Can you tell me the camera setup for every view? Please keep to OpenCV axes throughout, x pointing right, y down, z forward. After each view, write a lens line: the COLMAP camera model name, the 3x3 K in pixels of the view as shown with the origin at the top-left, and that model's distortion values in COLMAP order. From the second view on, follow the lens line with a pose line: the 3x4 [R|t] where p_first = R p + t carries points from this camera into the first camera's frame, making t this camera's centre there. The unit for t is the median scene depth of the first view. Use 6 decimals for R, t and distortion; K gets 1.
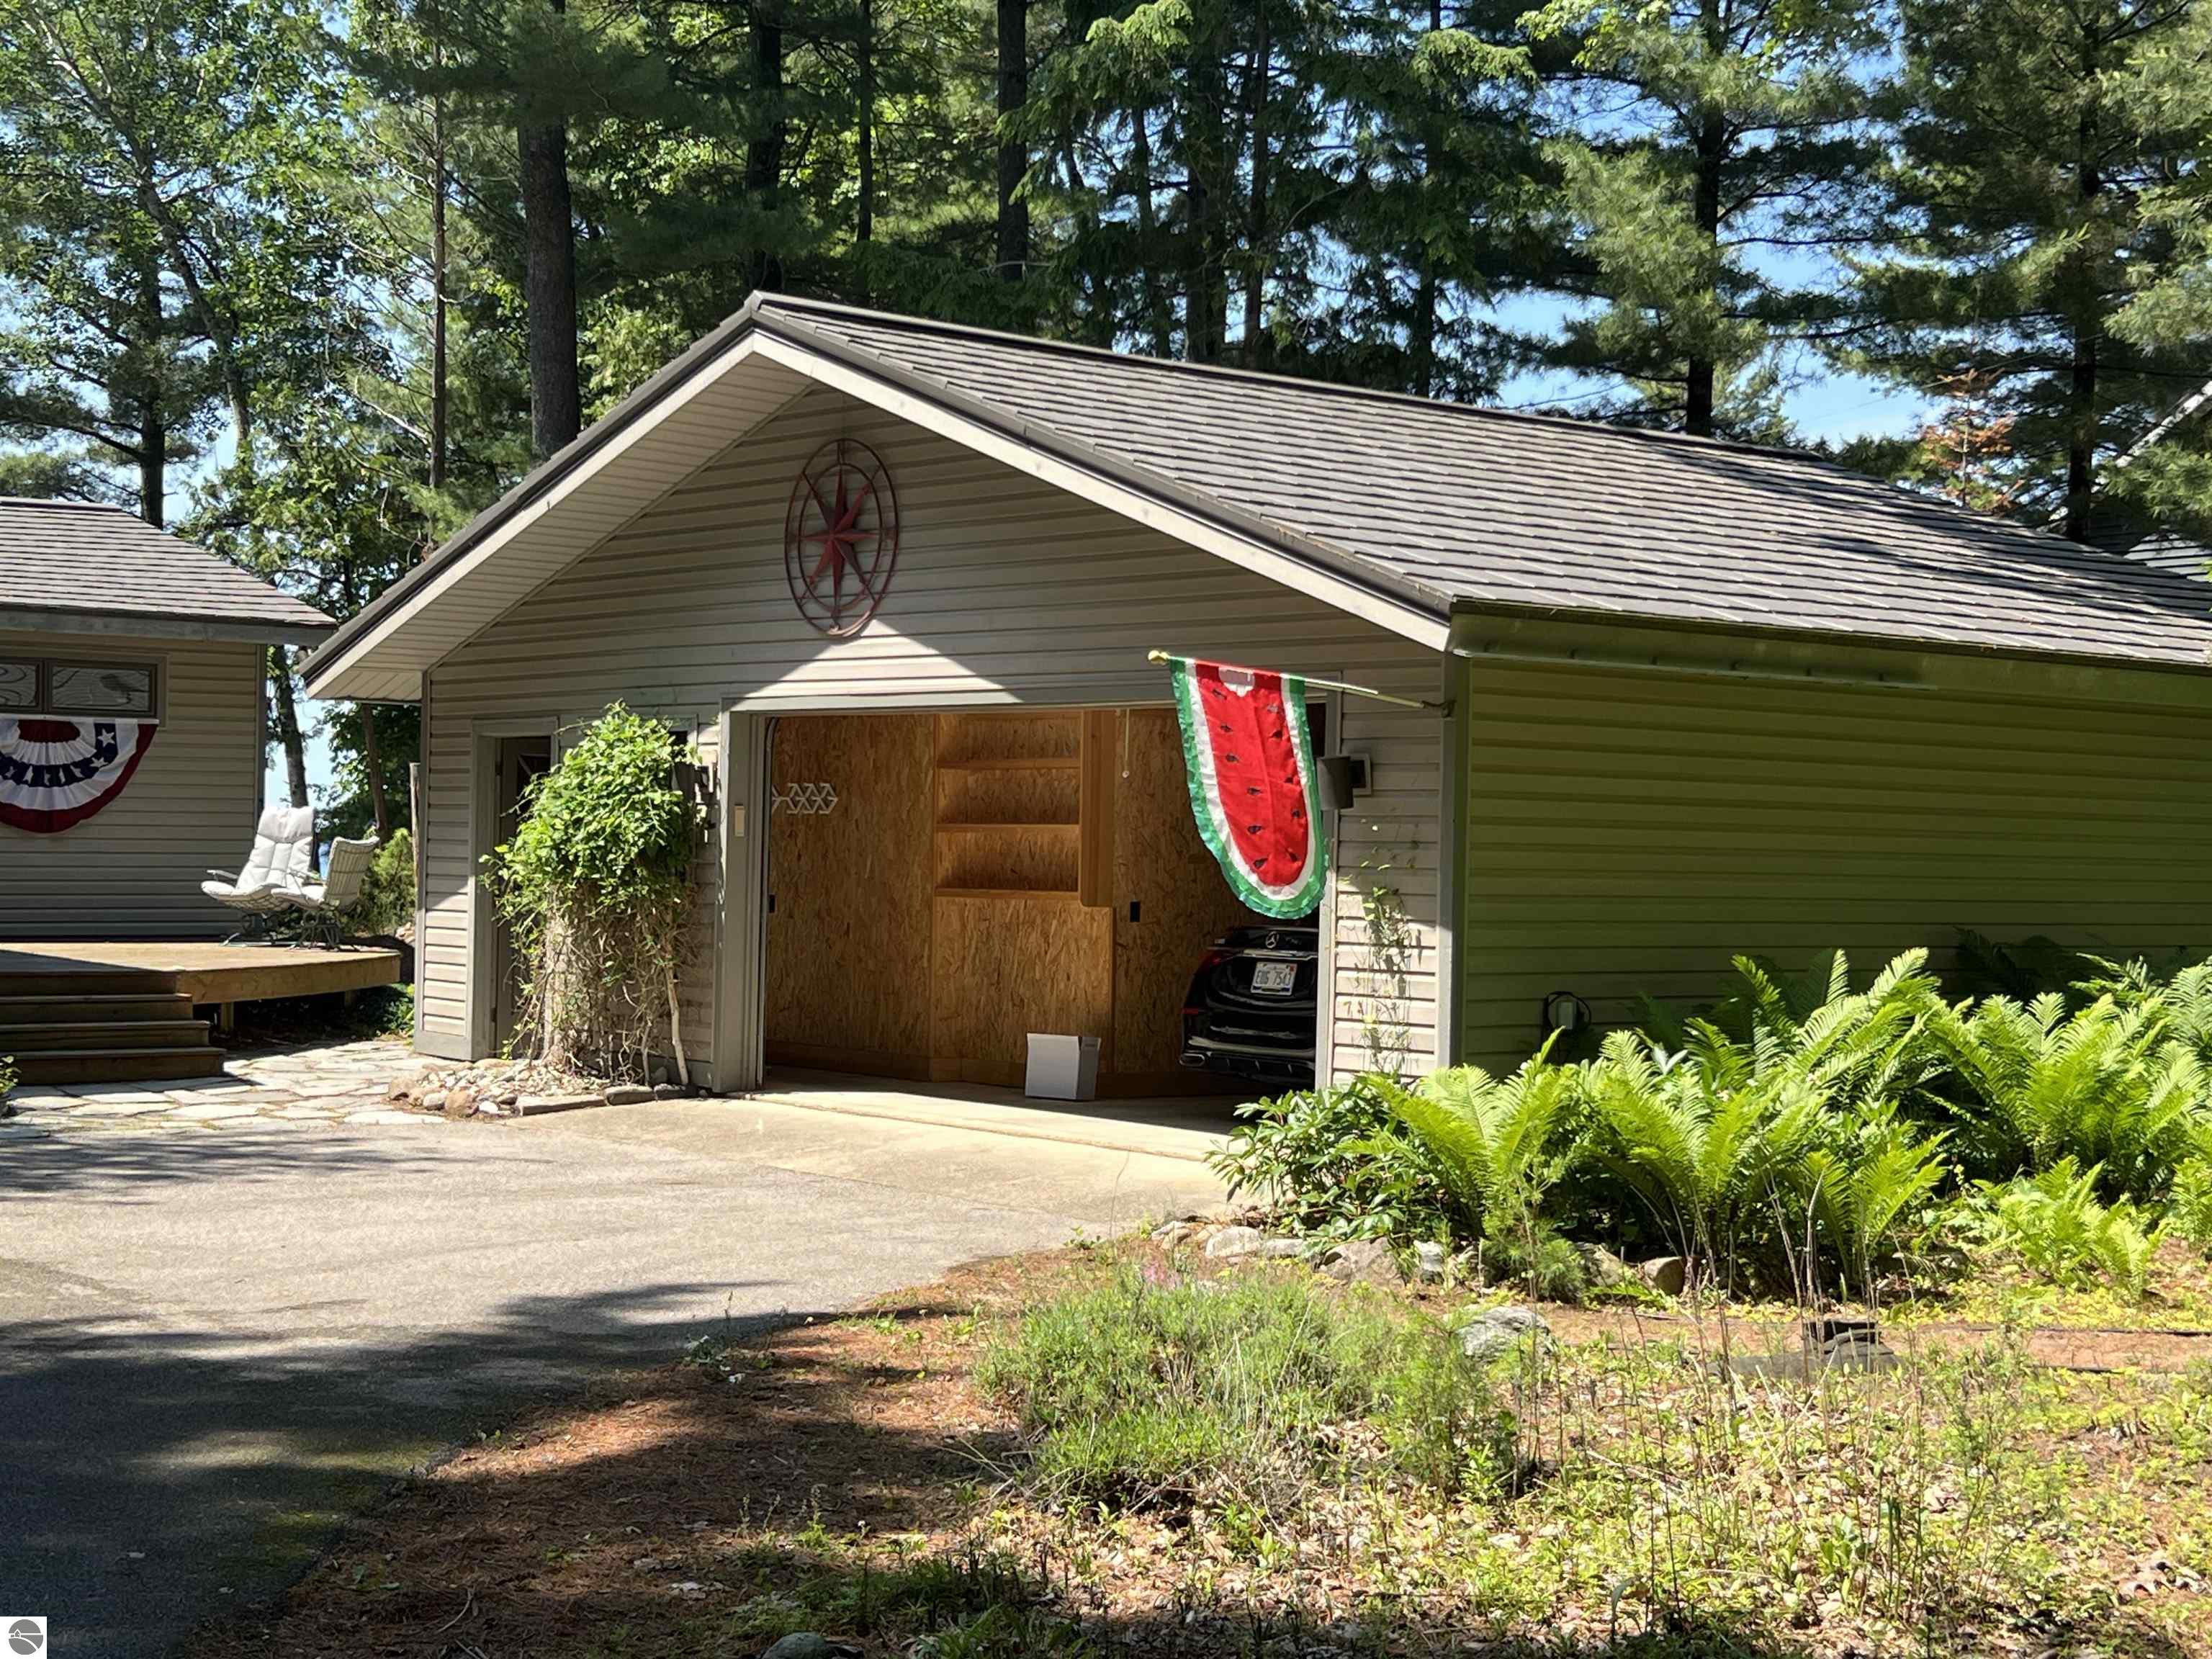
lens RADIAL K [[3232.5, 0, 1104.4], [0, 3232.5, 847.0], [0, 0, 1]] dist [0.146543, 0.000000]
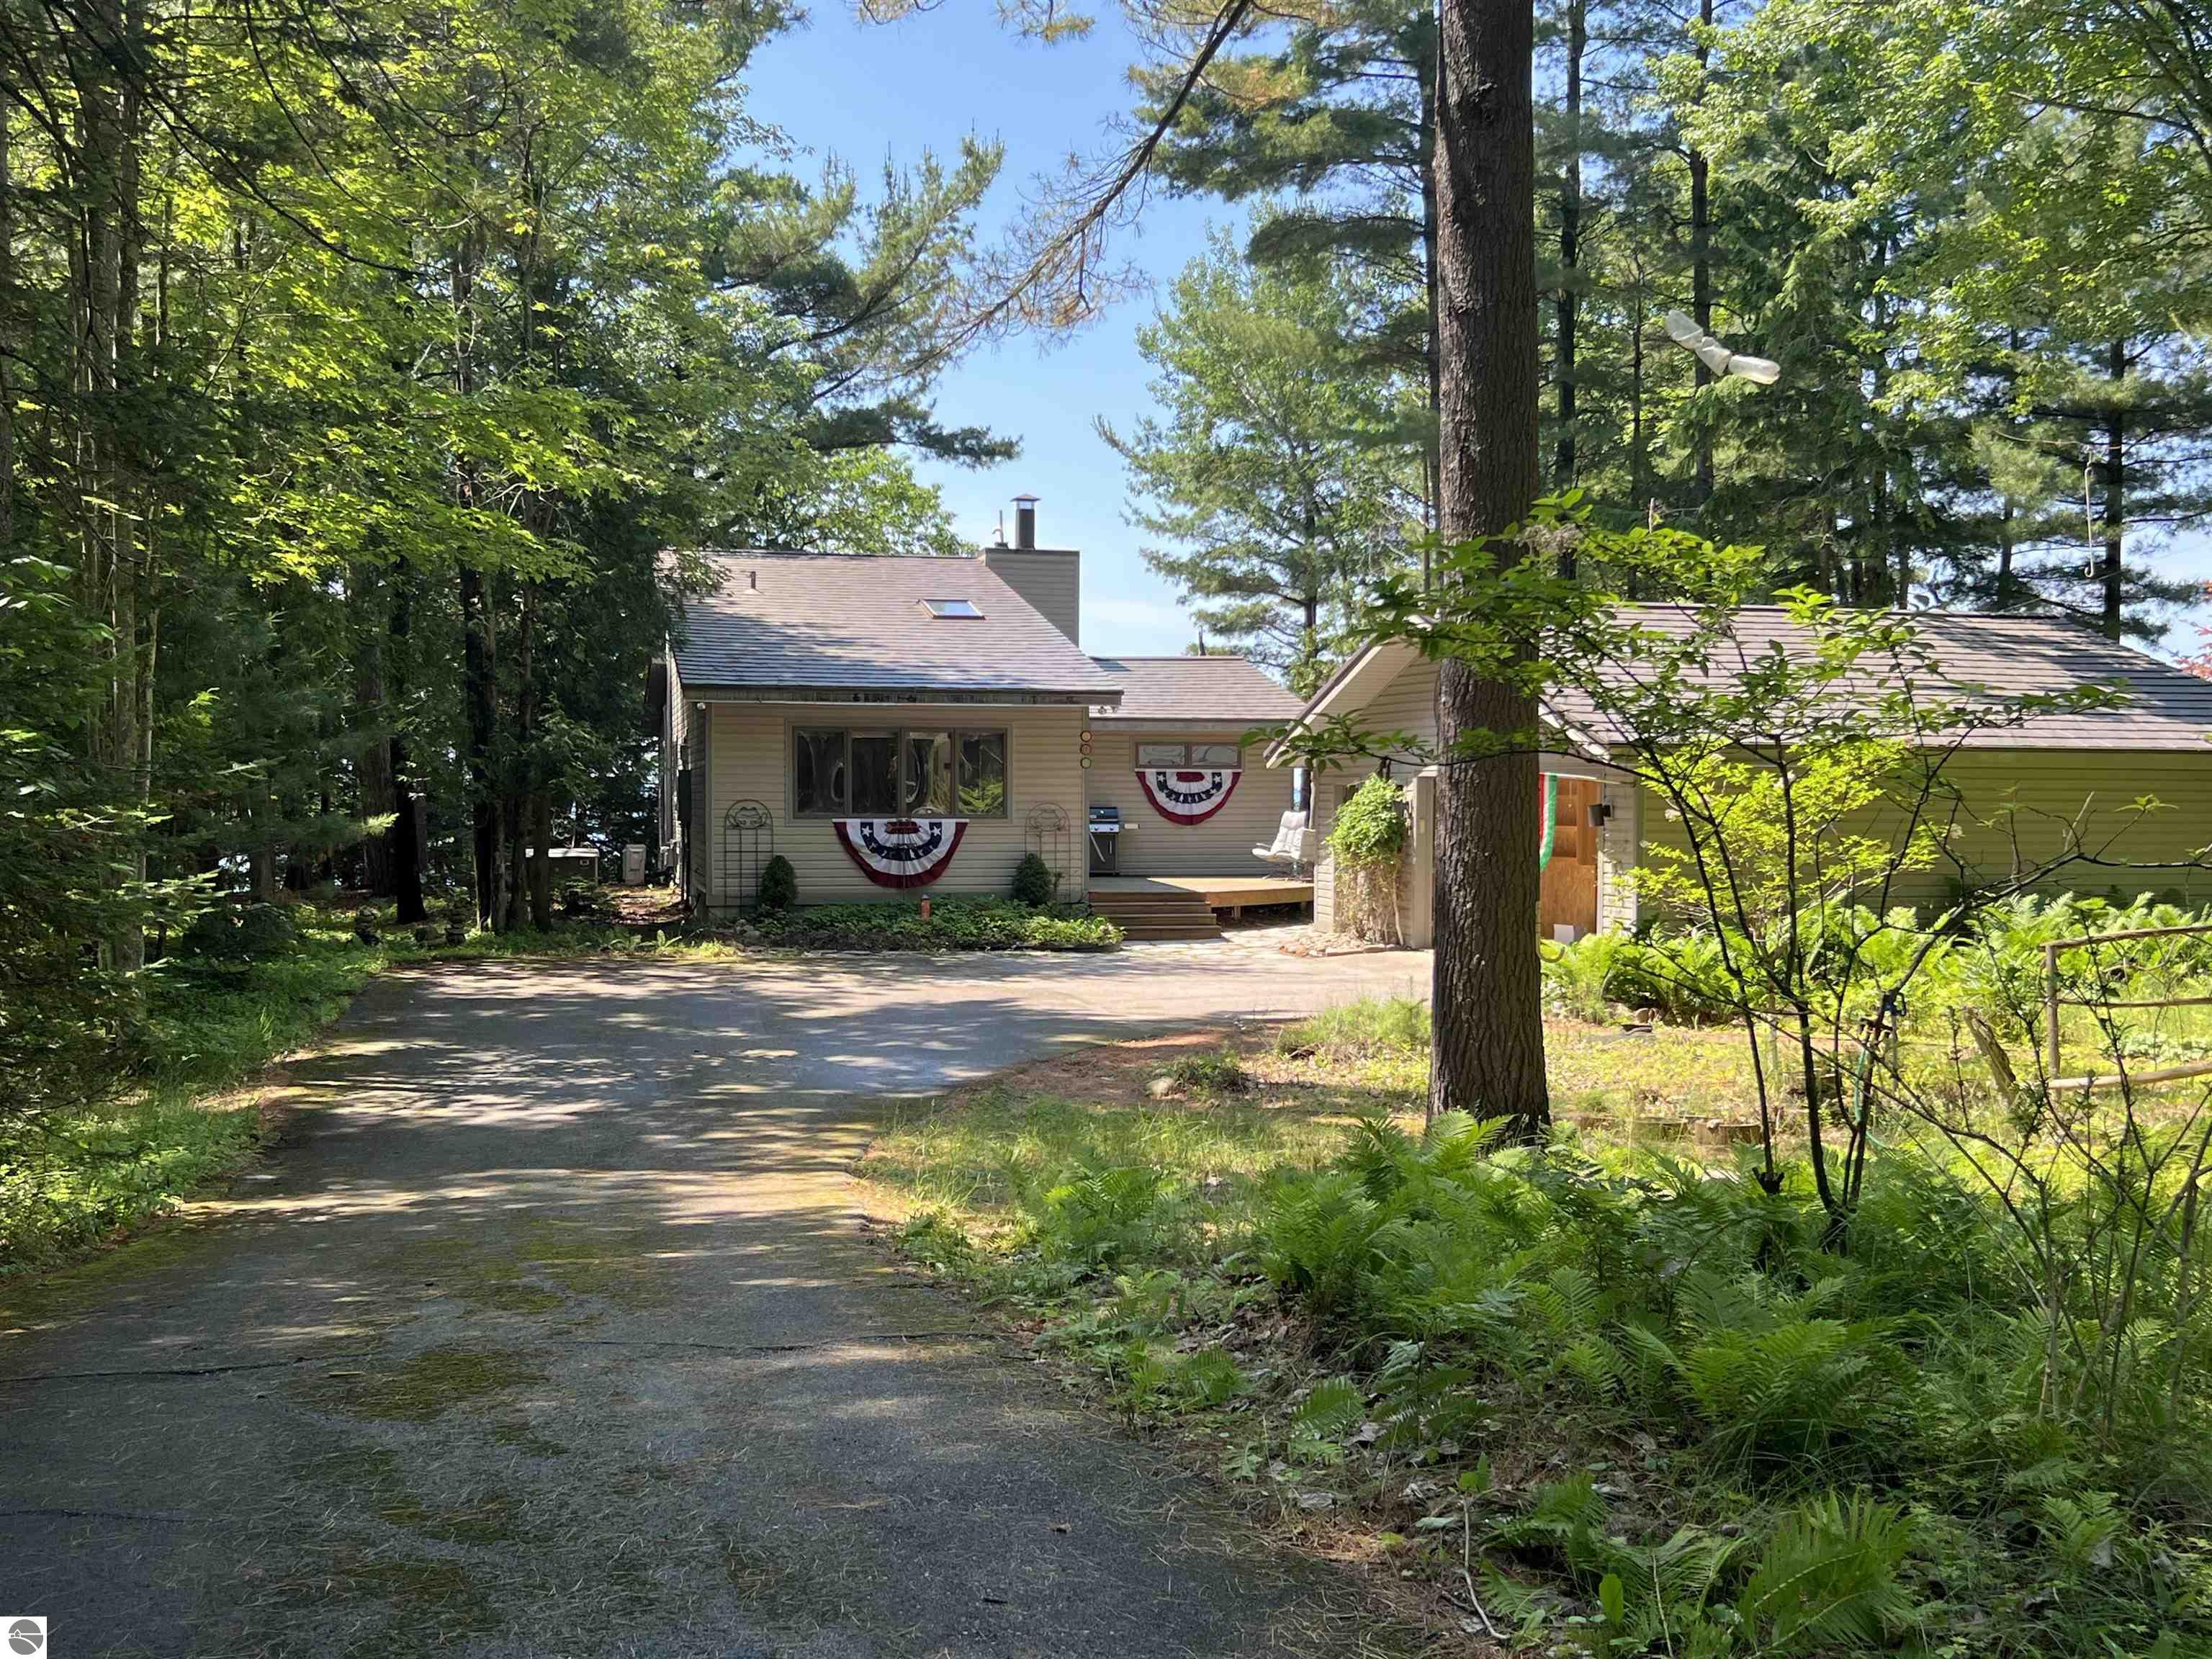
lens RADIAL K [[2314.9, 0, 1097.3], [0, 2314.9, 834.4], [0, 0, 1]] dist [0.041307, 0.000000]
pose [[0.909692, -0.005045, -0.415252, 0.278026], [0.010369, 0.999890, 0.010568, -0.017373], [0.415153, -0.013919, 0.909645, -0.430793]]
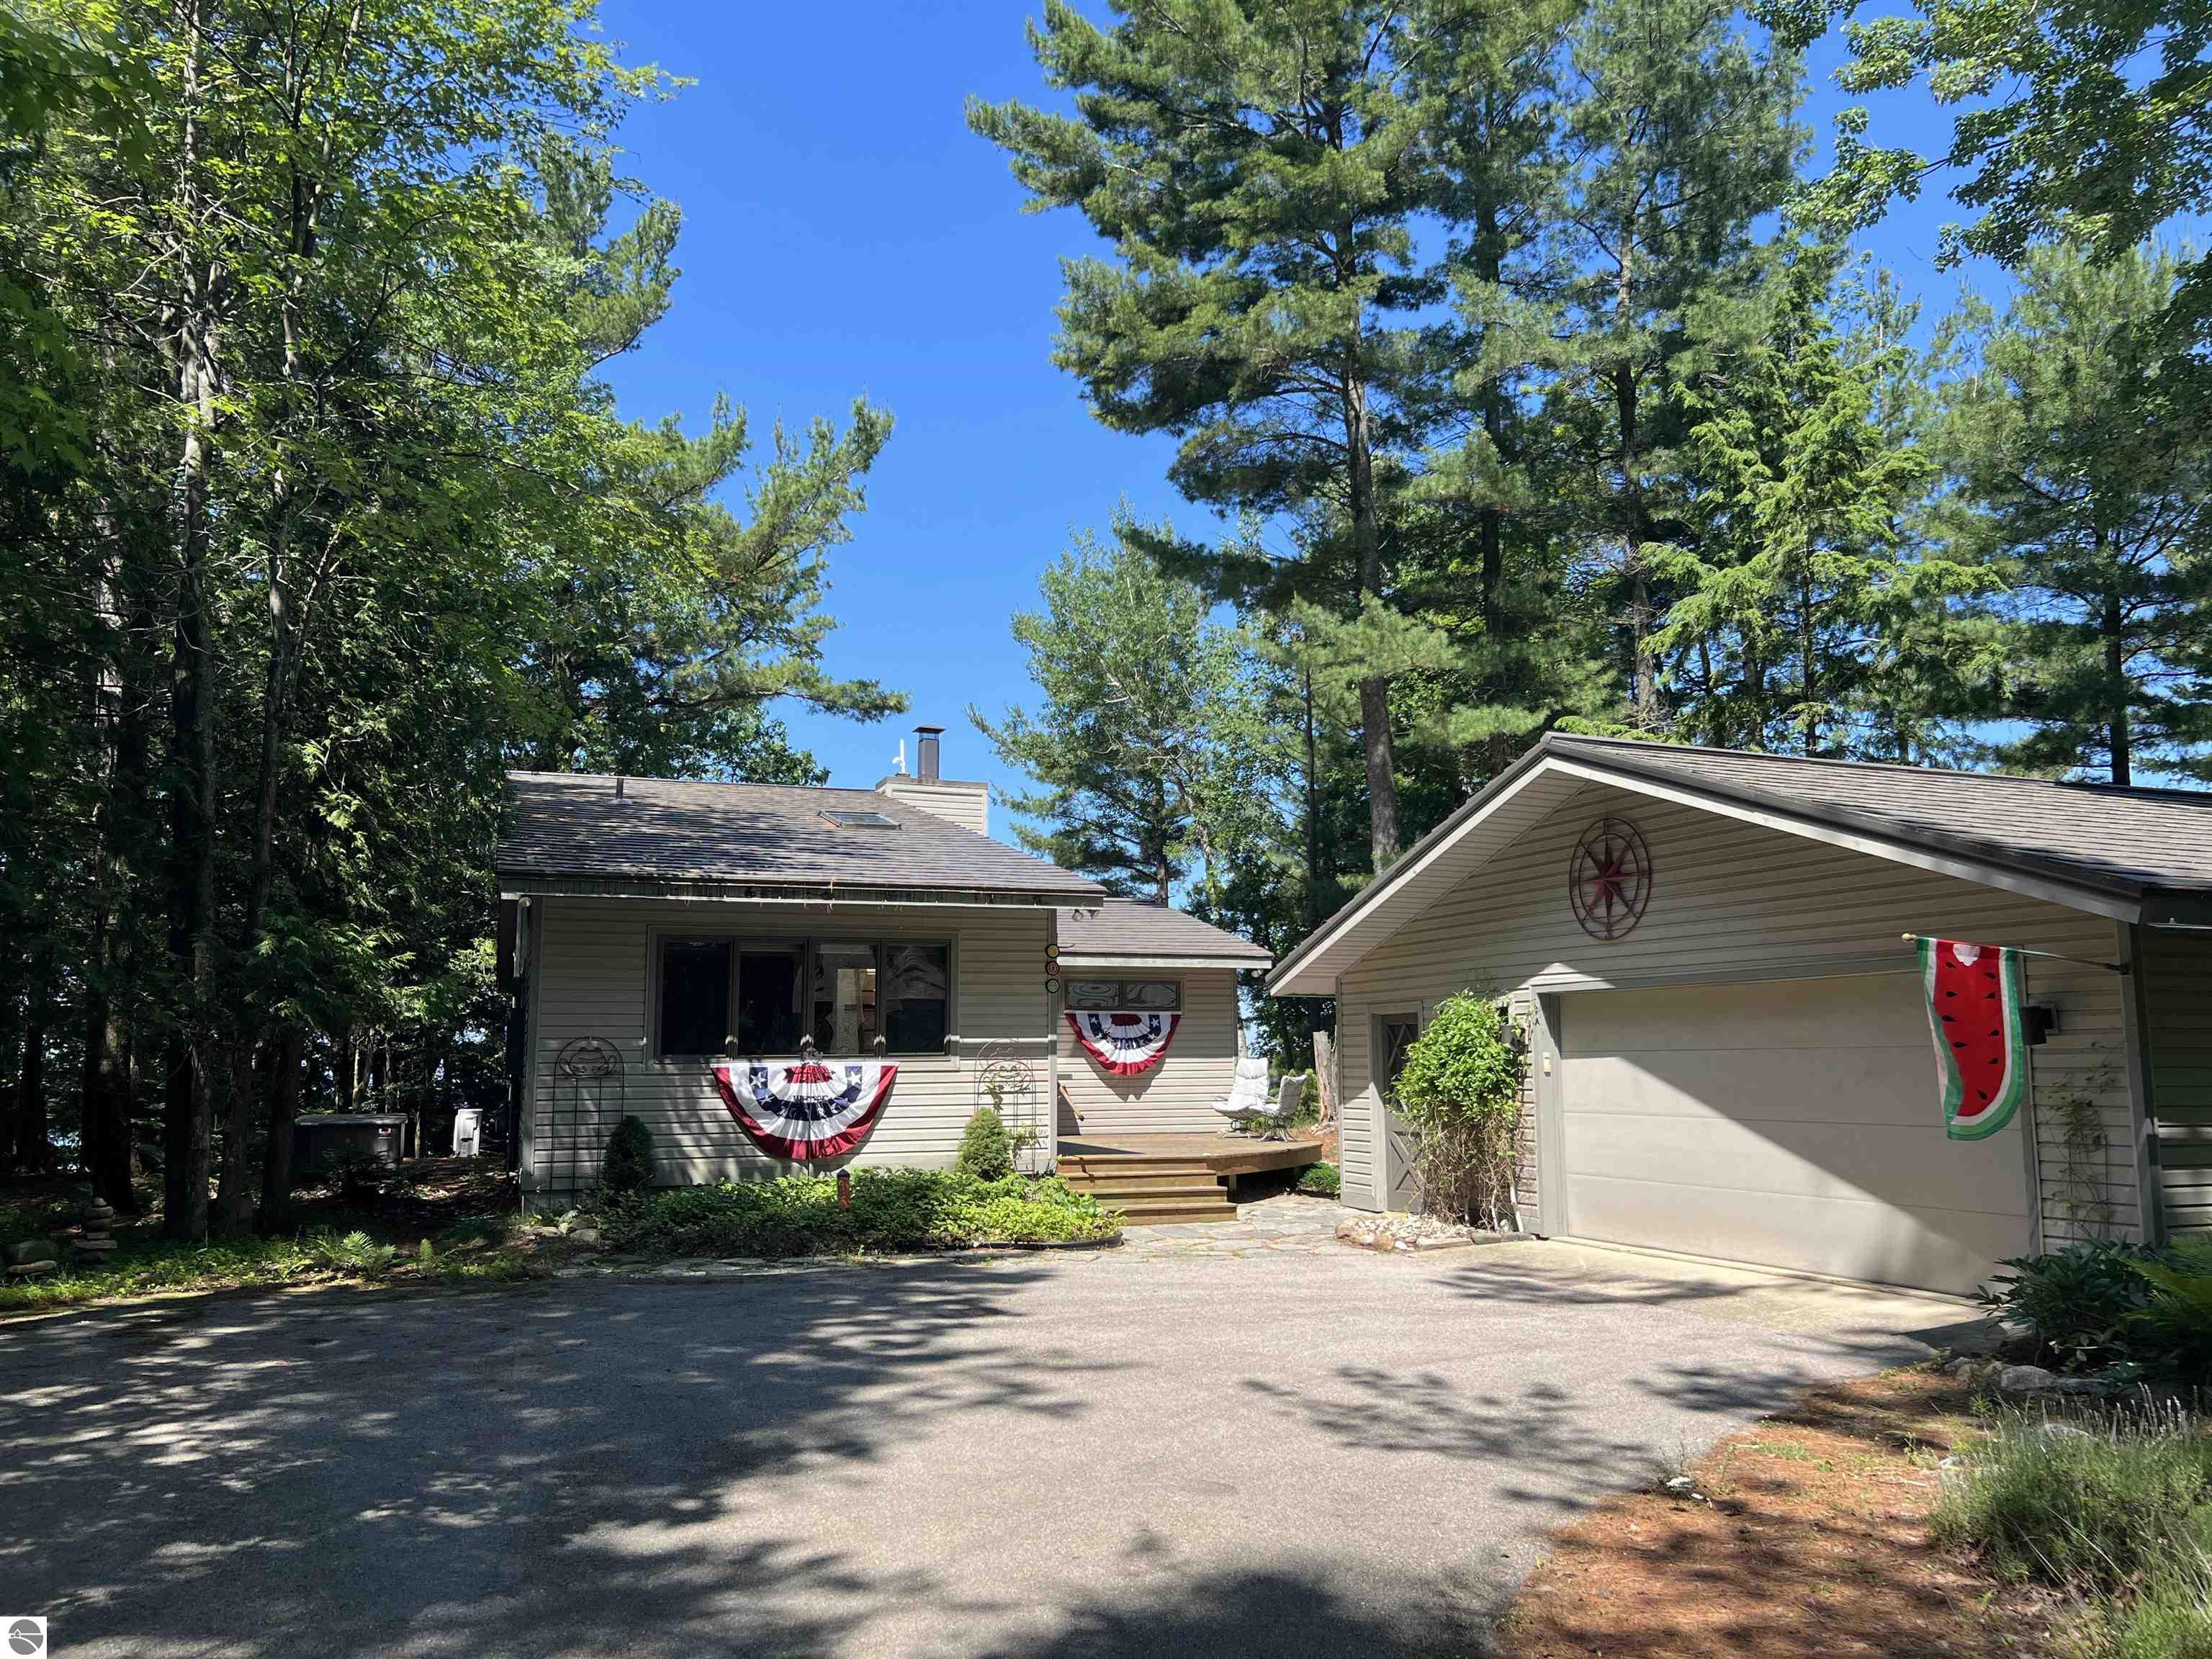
lens RADIAL K [[1660.2, 0, 1120.3], [0, 1660.2, 820.6], [0, 0, 1]] dist [0.004571, -0.003367]
pose [[0.954876, -0.064843, -0.289840, -0.056339], [0.020505, 0.987941, -0.153466, -0.003391], [0.296296, 0.140597, 0.944691, 0.122667]]
